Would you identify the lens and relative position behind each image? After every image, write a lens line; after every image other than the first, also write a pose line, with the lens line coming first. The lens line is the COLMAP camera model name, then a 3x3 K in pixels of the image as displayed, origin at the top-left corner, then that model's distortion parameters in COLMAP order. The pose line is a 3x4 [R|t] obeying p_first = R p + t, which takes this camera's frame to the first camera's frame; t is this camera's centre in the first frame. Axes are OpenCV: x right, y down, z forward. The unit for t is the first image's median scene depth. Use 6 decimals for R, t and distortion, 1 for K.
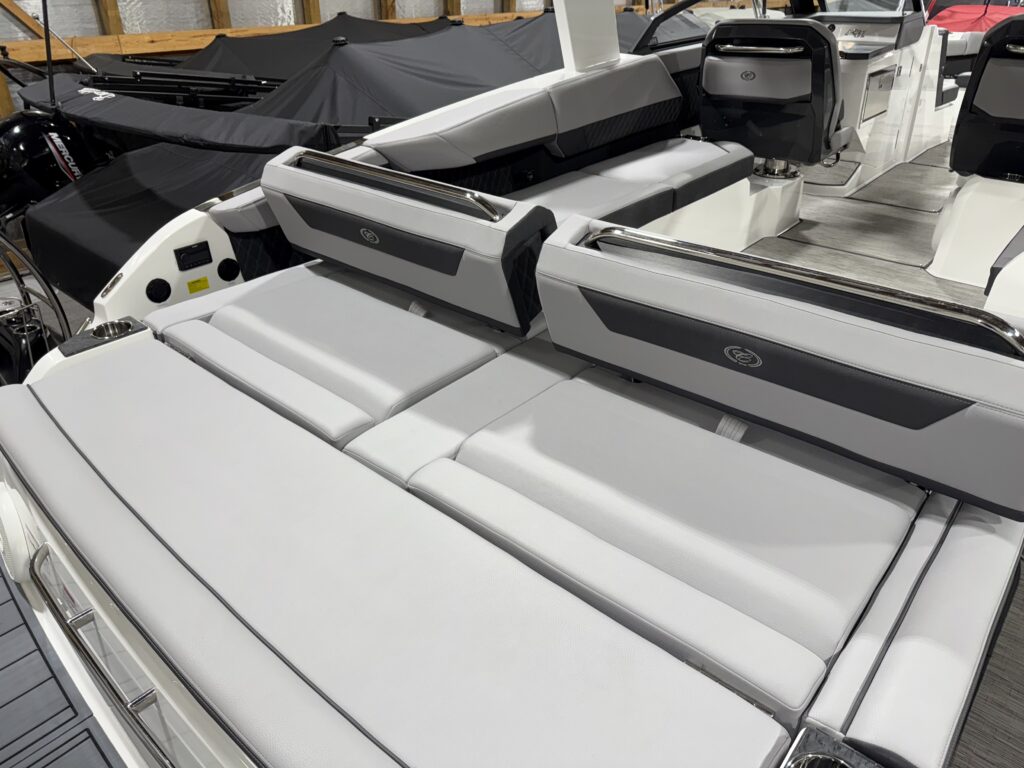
lens RADIAL K [[733.8, 0, 506.9], [0, 733.8, 376.4], [0, 0, 1]] dist [0.042293, -0.062172]
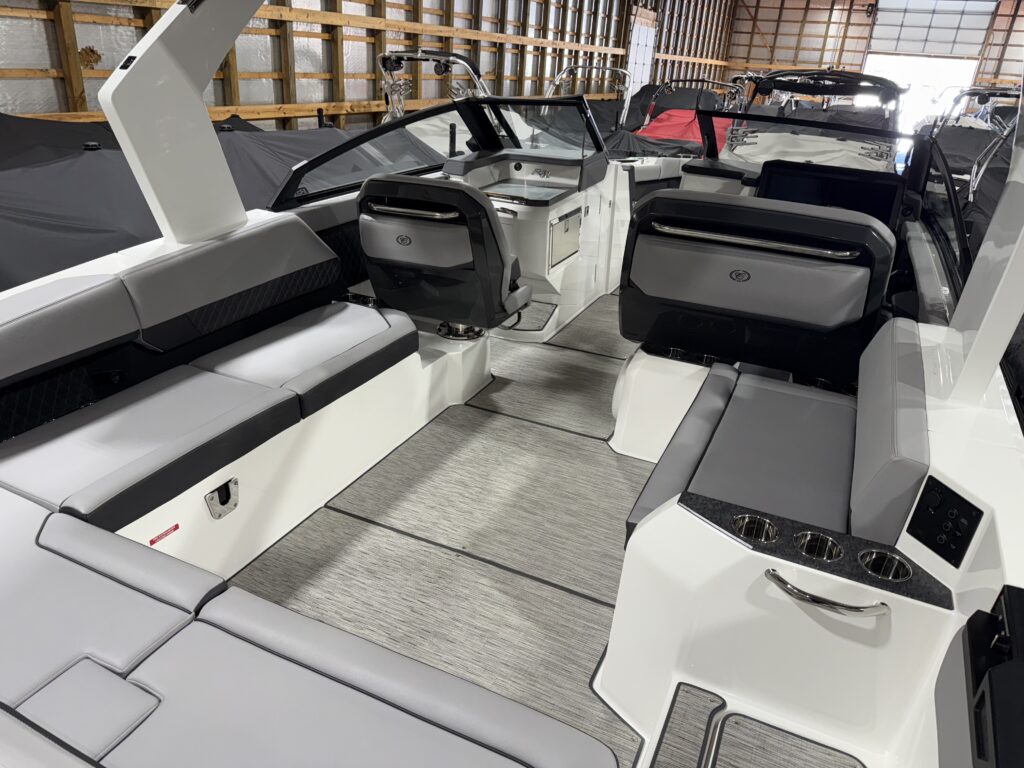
lens RADIAL K [[722.4, 0, 515.0], [0, 722.4, 388.2], [0, 0, 1]] dist [0.056124, -0.060505]
pose [[0.958469, -0.065732, 0.277520, 0.187411], [0.085052, 0.994678, -0.058151, -0.156823], [-0.272220, 0.079339, 0.958958, 0.135495]]
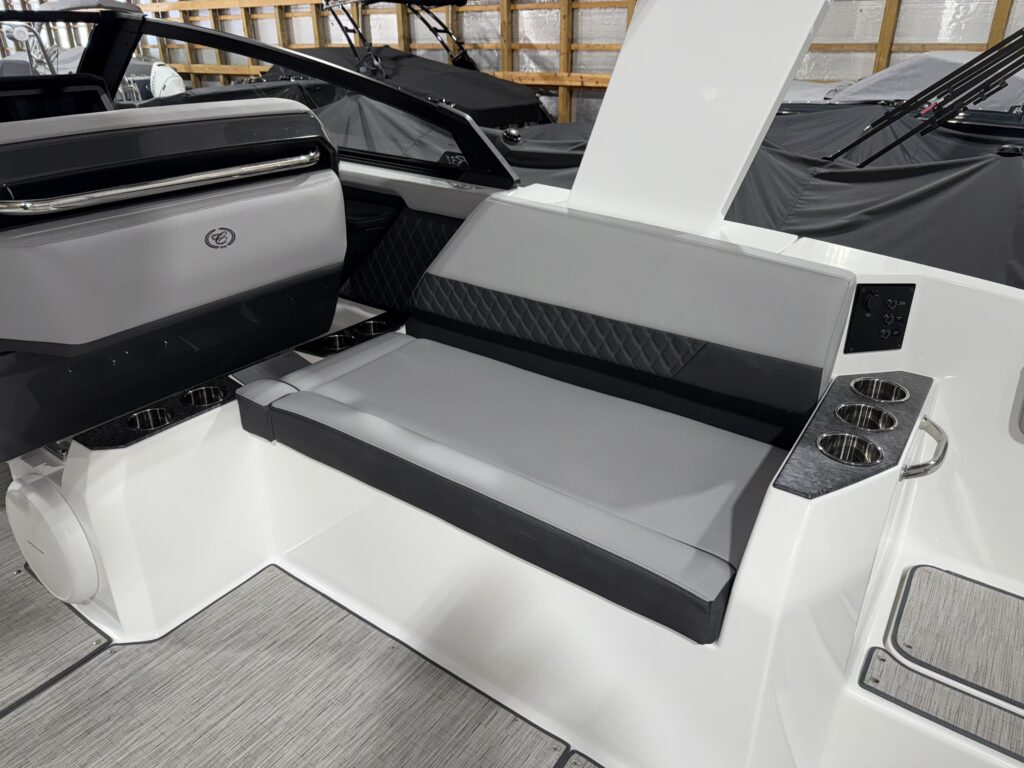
lens RADIAL K [[733.8, 0, 506.9], [0, 733.8, 376.4], [0, 0, 1]] dist [0.042293, -0.062172]
pose [[-0.100542, -0.425445, 0.899382, 0.171757], [0.495518, 0.762462, 0.416070, -0.322179], [-0.862759, 0.487492, 0.134157, 0.585557]]
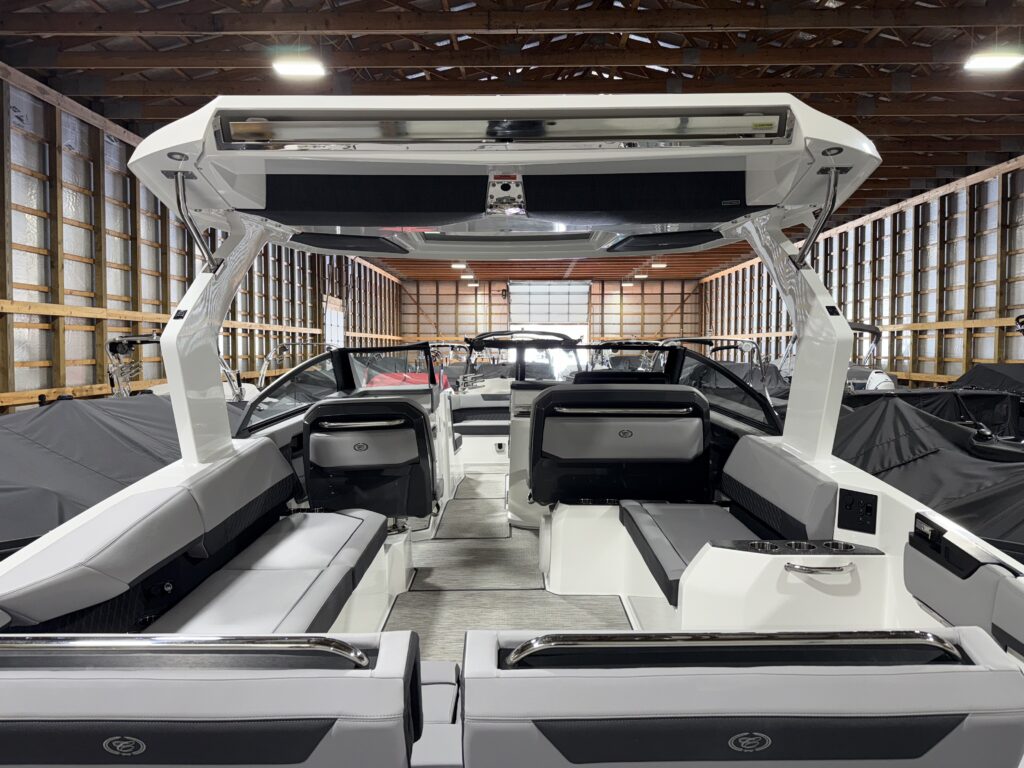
lens RADIAL K [[722.4, 0, 515.0], [0, 722.4, 388.2], [0, 0, 1]] dist [0.056124, -0.060505]
pose [[0.748465, -0.041587, 0.661869, -0.173825], [0.324963, 0.892999, -0.311370, -0.083192], [-0.578100, 0.448133, 0.681892, 0.123349]]
